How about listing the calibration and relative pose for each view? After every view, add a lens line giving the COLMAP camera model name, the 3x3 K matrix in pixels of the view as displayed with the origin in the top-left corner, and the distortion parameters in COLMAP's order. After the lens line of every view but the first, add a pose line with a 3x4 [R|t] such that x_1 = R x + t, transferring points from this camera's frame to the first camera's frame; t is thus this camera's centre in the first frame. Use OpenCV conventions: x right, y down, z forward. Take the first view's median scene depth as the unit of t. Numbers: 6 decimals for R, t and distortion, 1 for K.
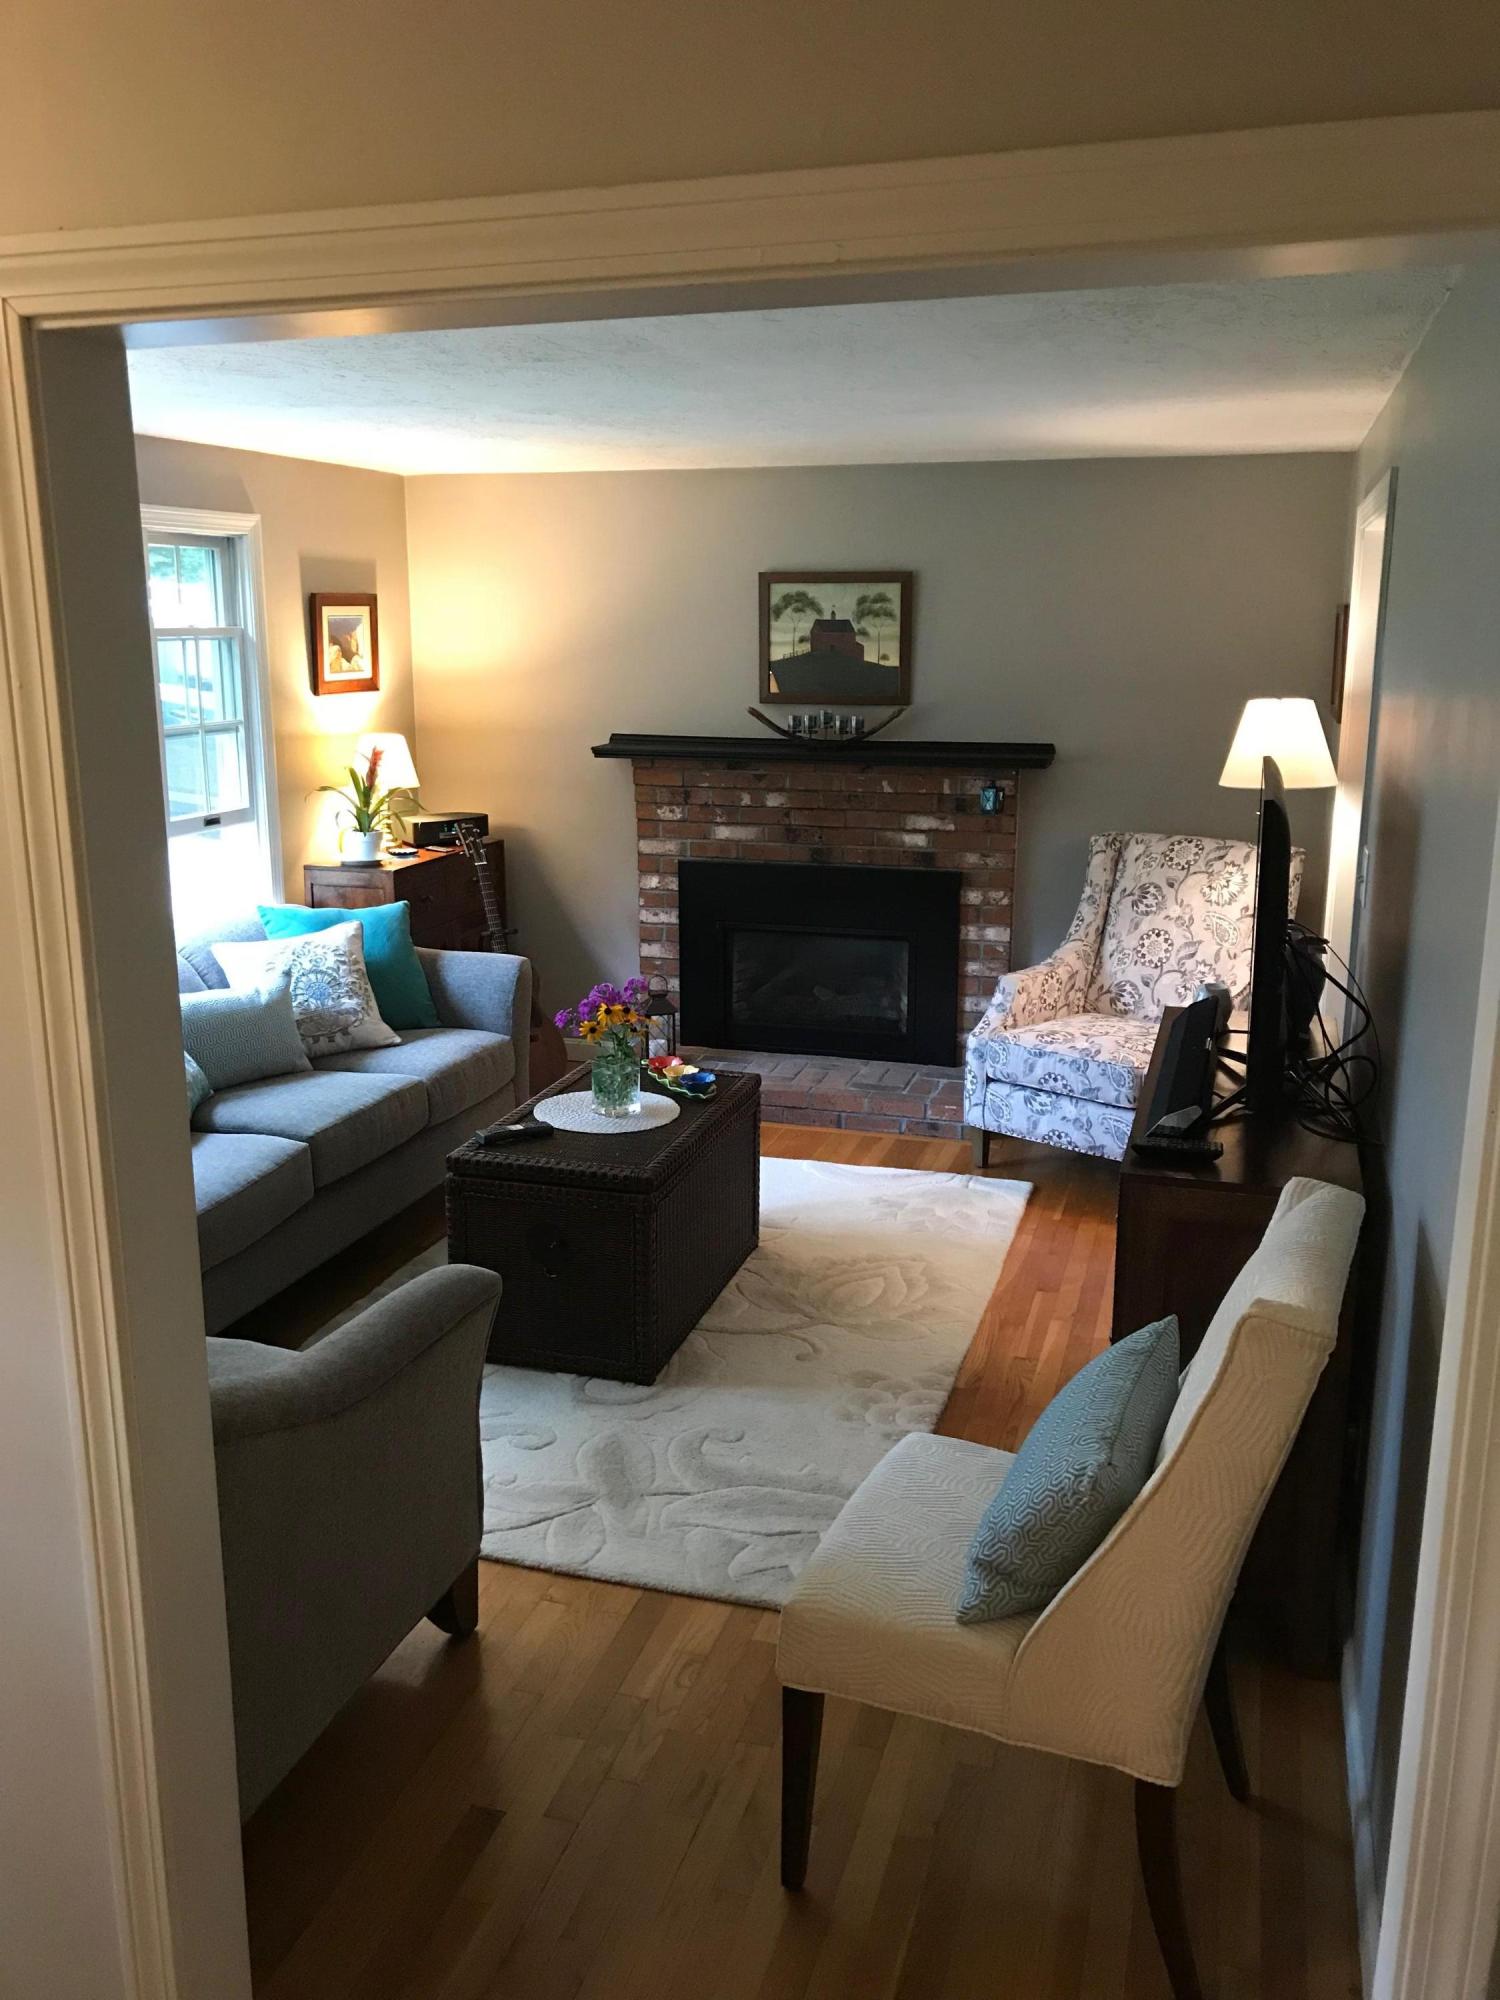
lens RADIAL K [[1653.3, 0, 749.7], [0, 1653.3, 1001.8], [0, 0, 1]] dist [0.018179, -0.026522]
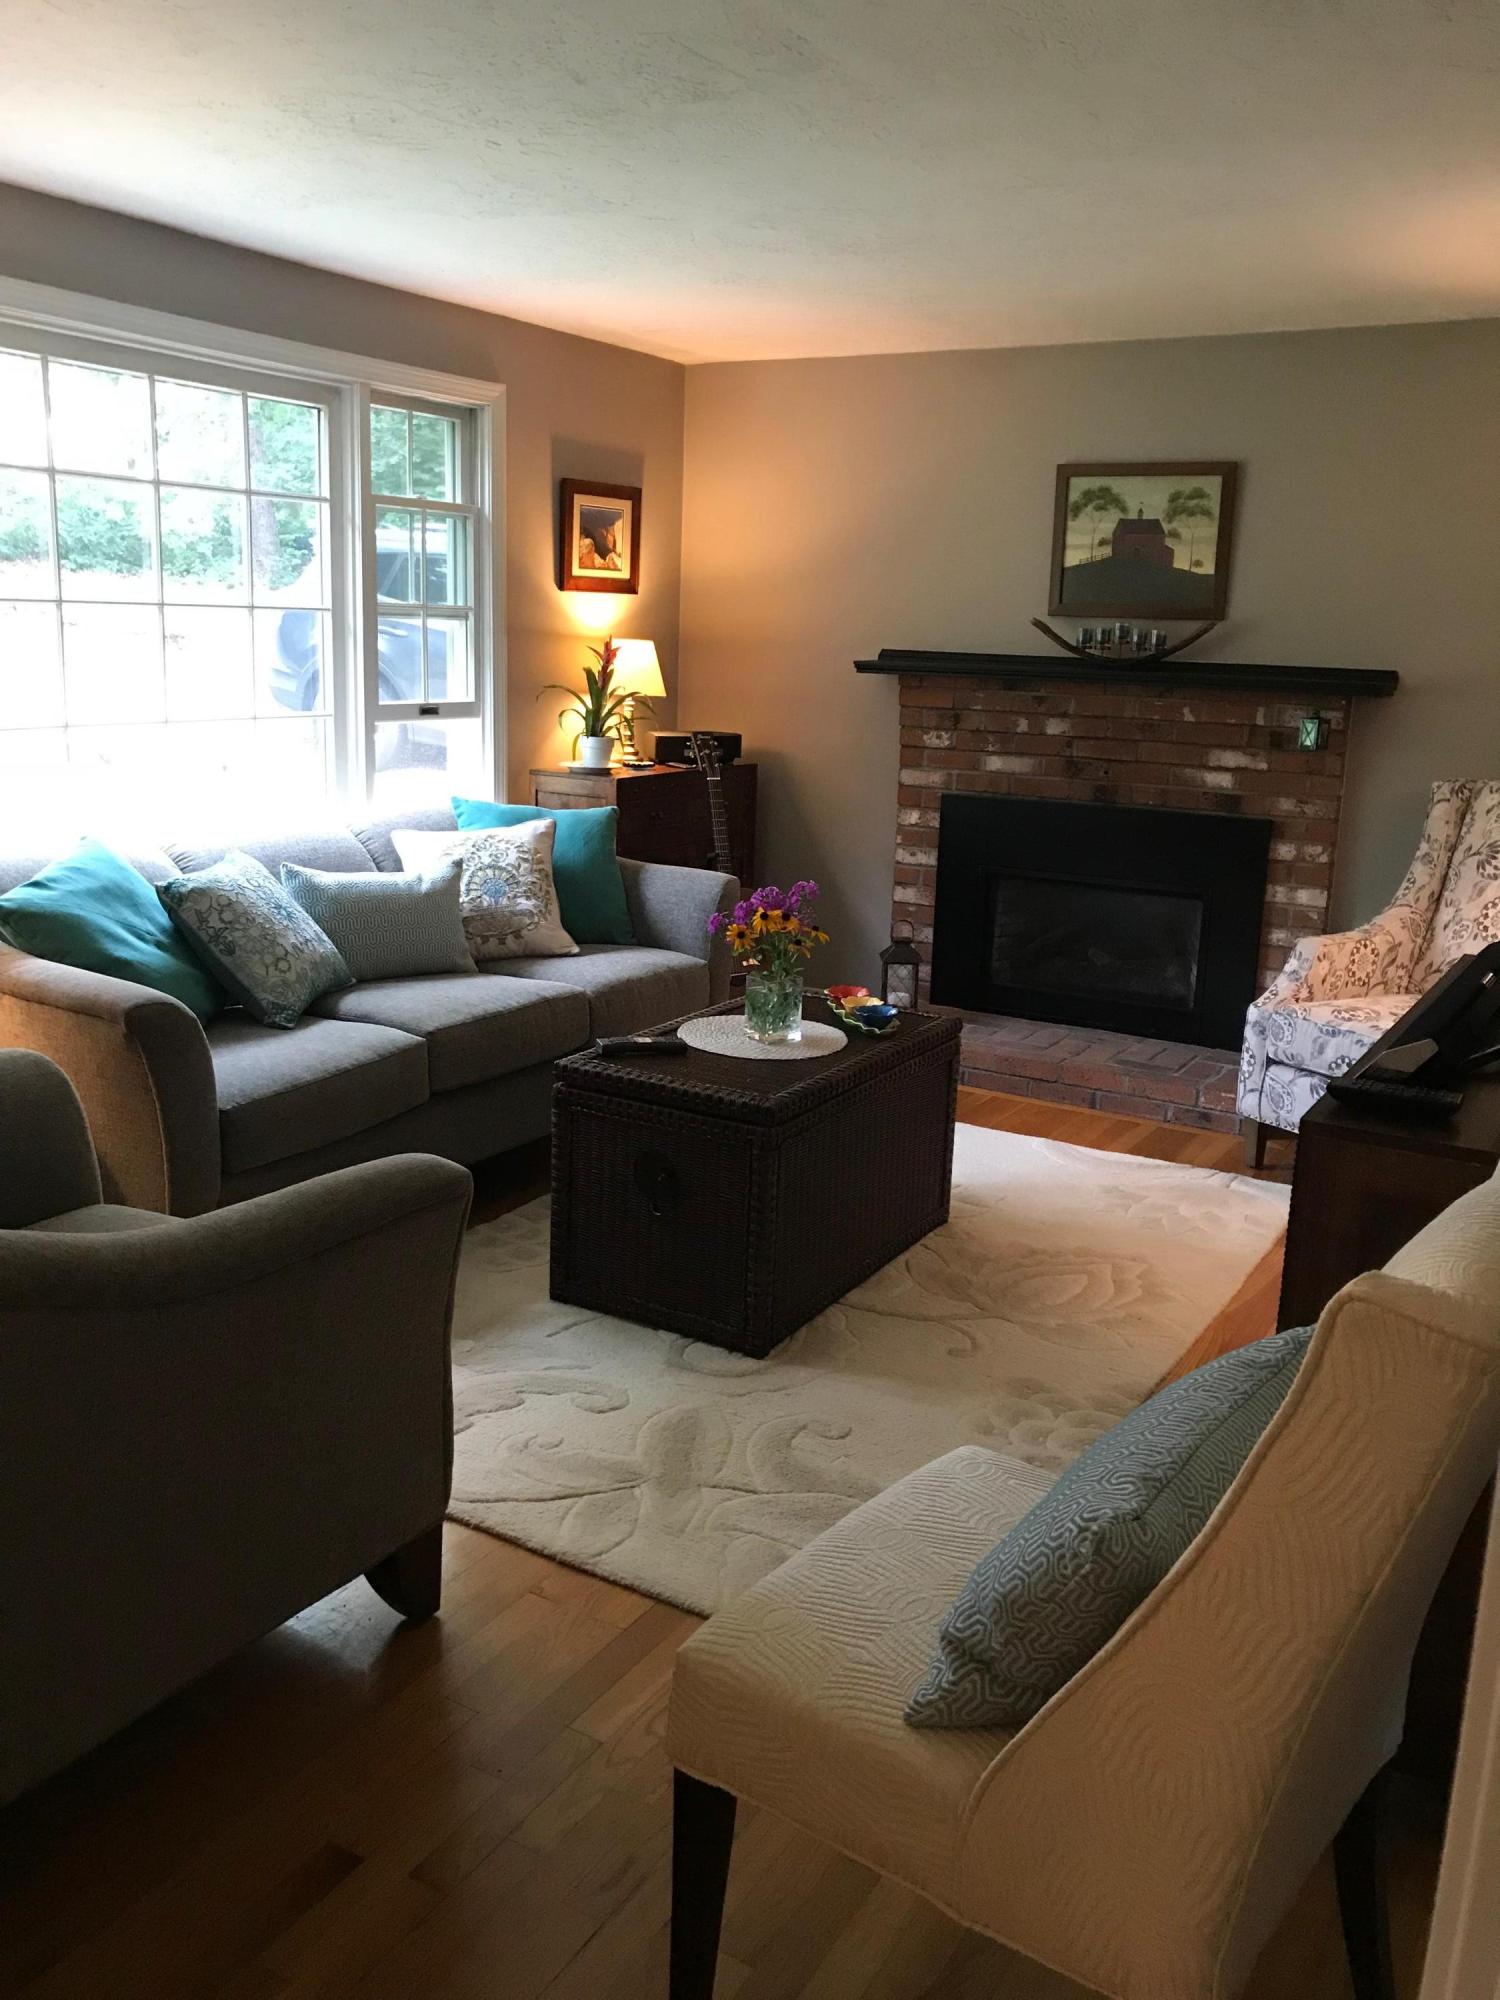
lens RADIAL K [[1653.3, 0, 741.4], [0, 1653.3, 996.0], [0, 0, 1]] dist [0.018179, -0.026522]
pose [[0.969112, 0.083297, -0.232128, 0.077564], [-0.085351, 0.996350, 0.001197, 0.035600], [0.231380, 0.018653, 0.972685, 0.133371]]
